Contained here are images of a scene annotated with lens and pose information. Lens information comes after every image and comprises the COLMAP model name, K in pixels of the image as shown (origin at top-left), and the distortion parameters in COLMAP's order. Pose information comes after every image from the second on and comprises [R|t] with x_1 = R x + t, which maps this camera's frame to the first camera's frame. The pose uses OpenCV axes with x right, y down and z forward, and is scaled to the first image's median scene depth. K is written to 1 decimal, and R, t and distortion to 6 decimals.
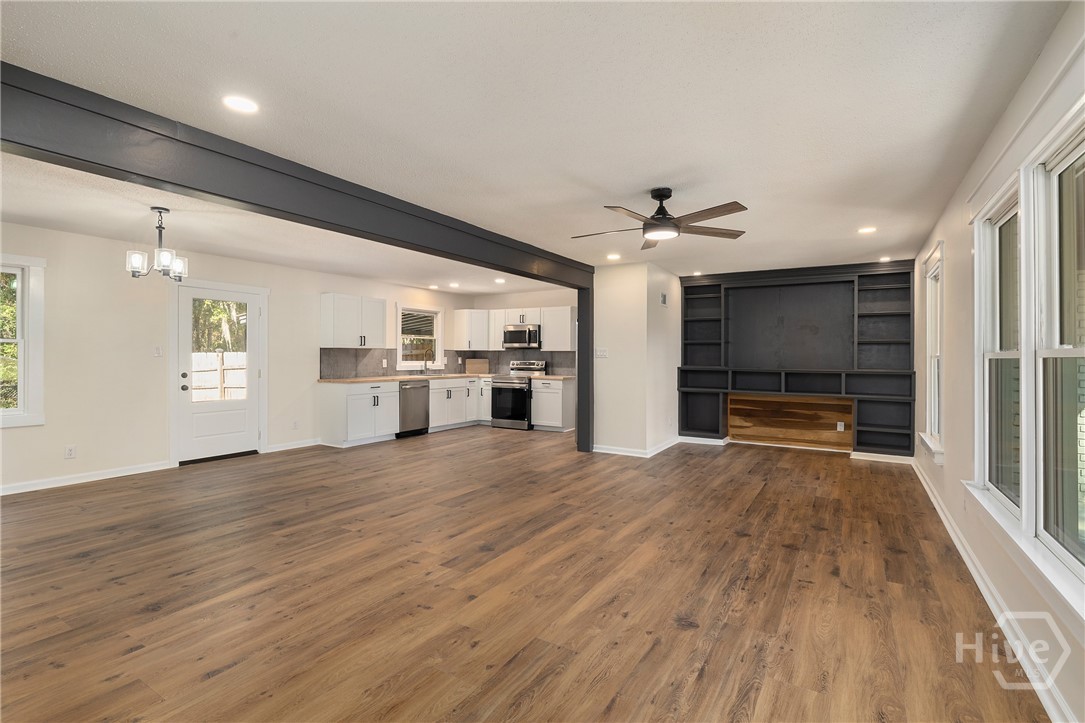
lens RADIAL K [[499.8, 0, 539.6], [0, 499.8, 364.4], [0, 0, 1]] dist [-0.001021, -0.000138]
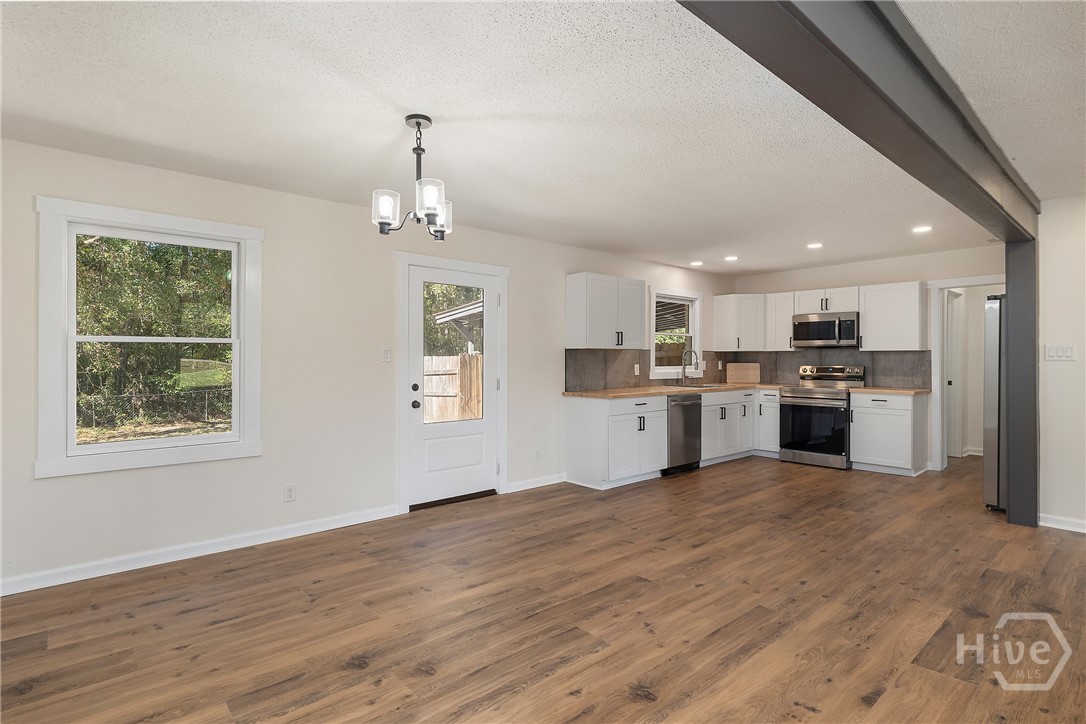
lens RADIAL K [[543.6, 0, 548.3], [0, 543.6, 365.0], [0, 0, 1]] dist [-0.002864, -0.000020]
pose [[0.958907, -0.002125, -0.283711, -0.216652], [0.000245, 0.999978, -0.006661, -0.003916], [0.283719, 0.006318, 0.958887, 0.212104]]
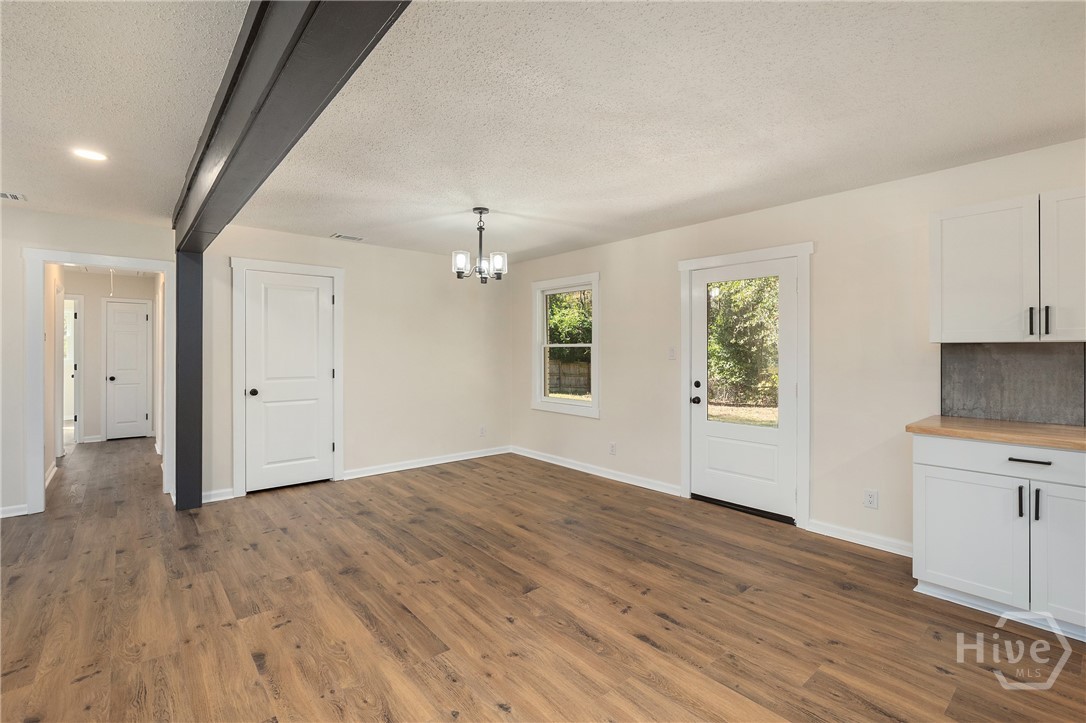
lens RADIAL K [[491.6, 0, 550.2], [0, 491.6, 351.4], [0, 0, 1]] dist [-0.002496, 0.000691]
pose [[-0.296407, -0.004625, -0.955051, 0.064528], [-0.017319, 0.999850, 0.000534, -0.018699], [0.954905, 0.016699, -0.296443, 0.727406]]
